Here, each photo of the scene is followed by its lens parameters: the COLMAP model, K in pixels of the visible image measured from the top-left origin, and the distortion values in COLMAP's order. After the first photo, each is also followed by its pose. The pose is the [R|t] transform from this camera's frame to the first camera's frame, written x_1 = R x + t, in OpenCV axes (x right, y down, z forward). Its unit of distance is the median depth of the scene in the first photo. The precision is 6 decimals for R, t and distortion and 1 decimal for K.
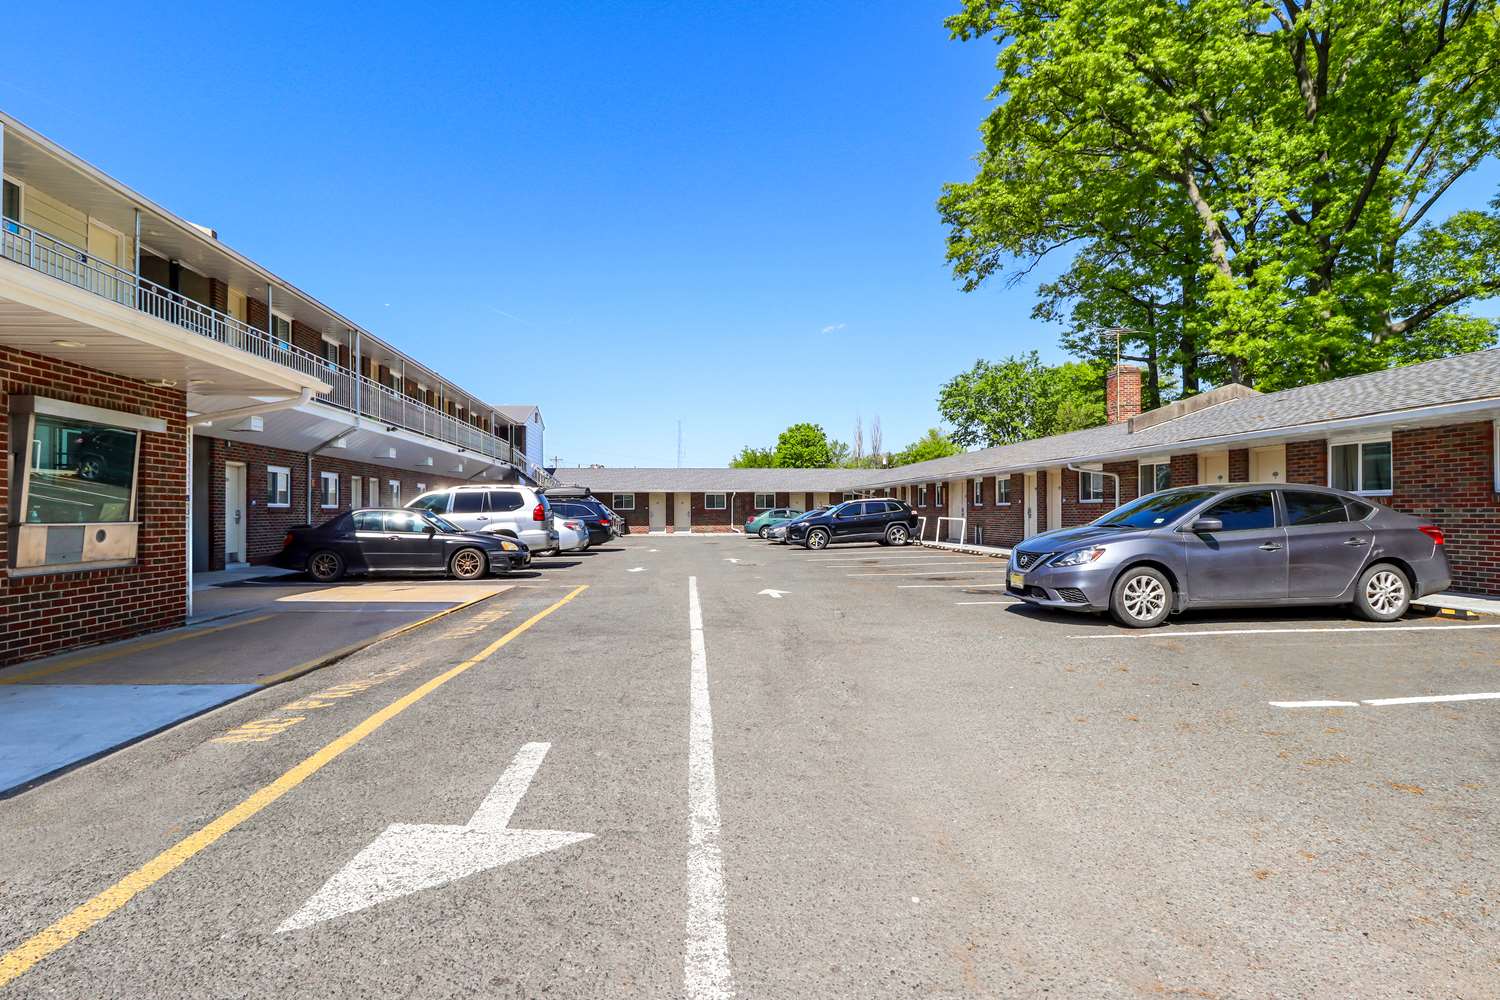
lens RADIAL K [[775.7, 0, 752.9], [0, 775.7, 509.7], [0, 0, 1]] dist [0.014024, -0.017213]
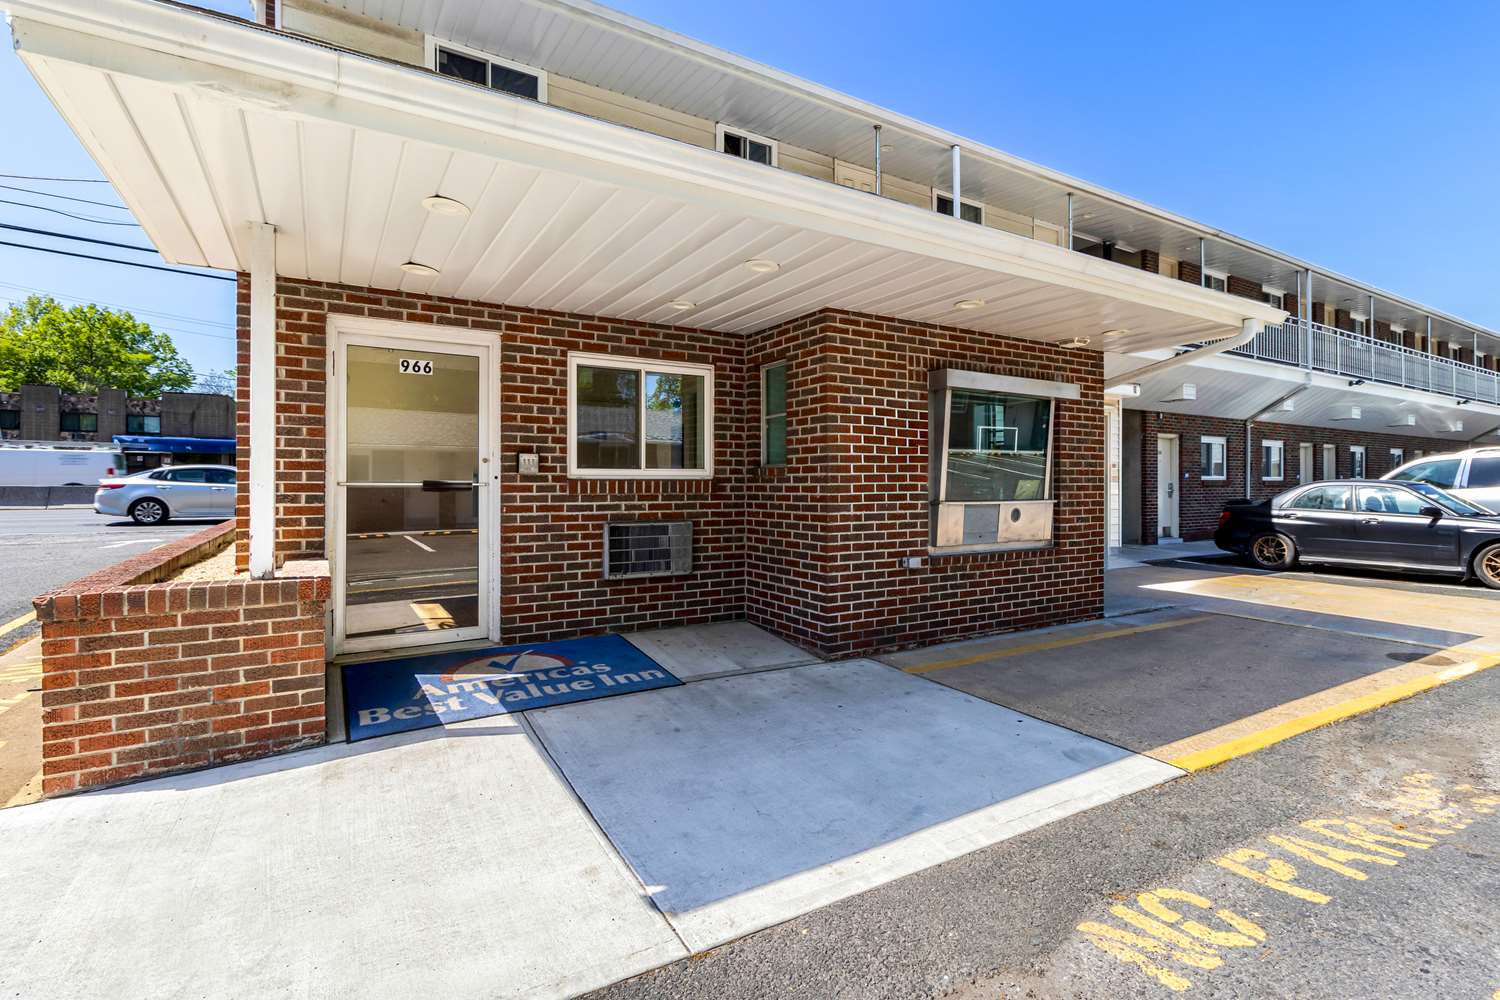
lens RADIAL K [[699.2, 0, 750.1], [0, 699.2, 481.2], [0, 0, 1]] dist [0.000392, 0.000203]
pose [[0.423041, -0.003597, -0.906103, -0.188987], [0.004282, 0.999989, -0.001970, -0.005769], [0.906100, -0.003047, 0.423052, 0.315300]]
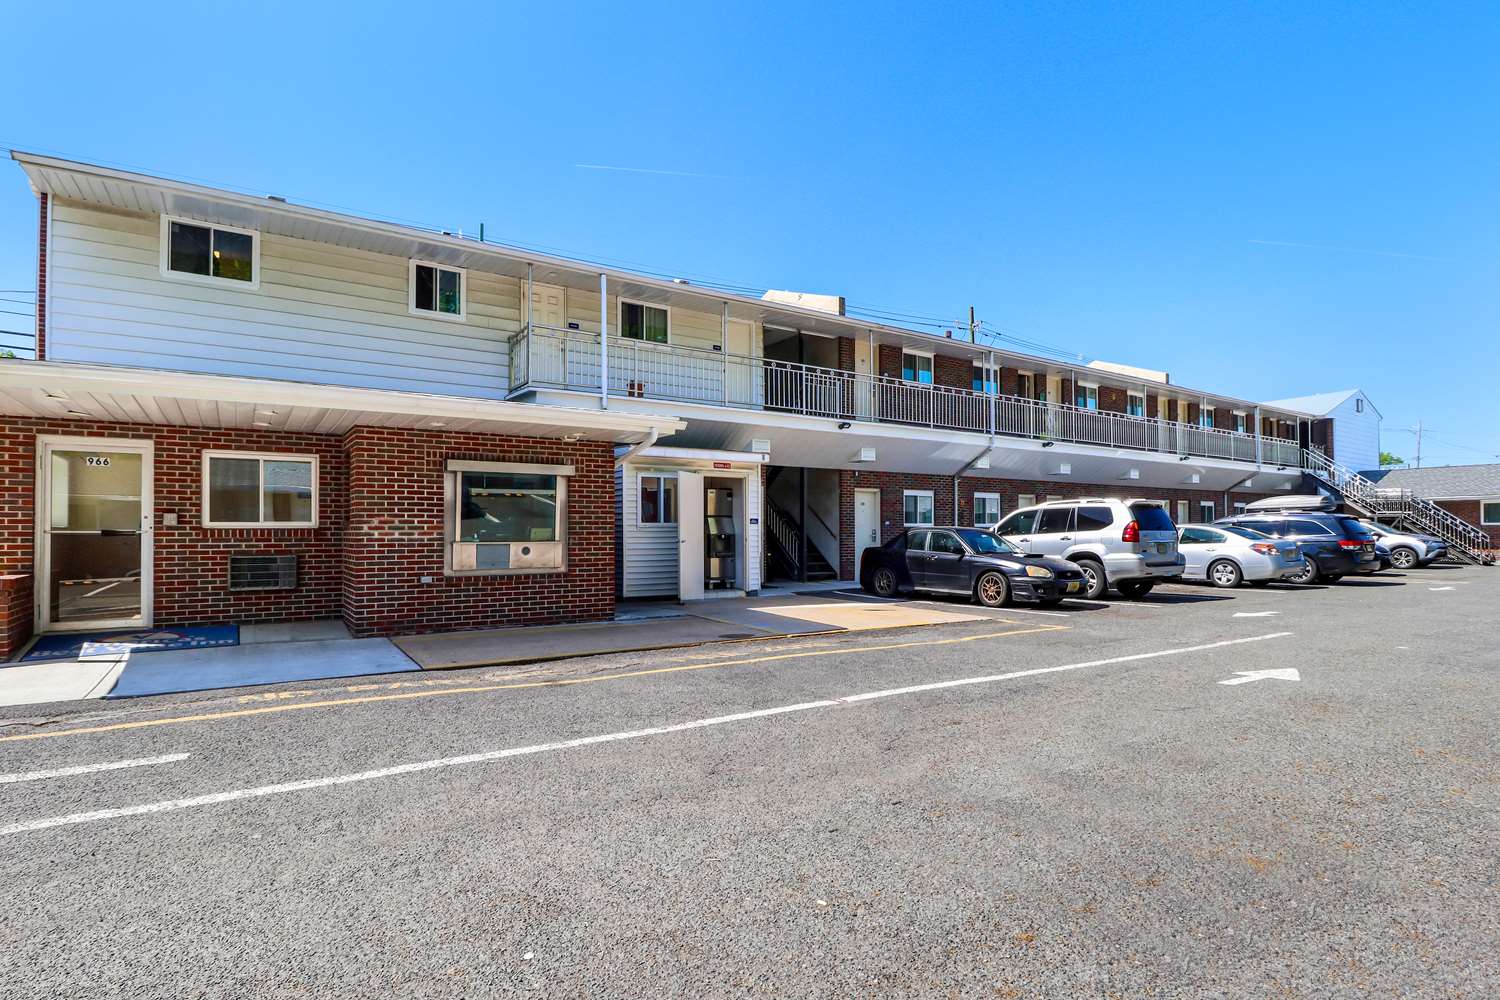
lens RADIAL K [[758.9, 0, 749.5], [0, 758.9, 525.5], [0, 0, 1]] dist [0.001600, -0.015406]
pose [[0.461067, -0.007275, -0.887335, 0.528400], [0.006598, 0.999967, -0.004770, -0.003546], [0.887341, -0.003655, 0.461100, 0.637418]]
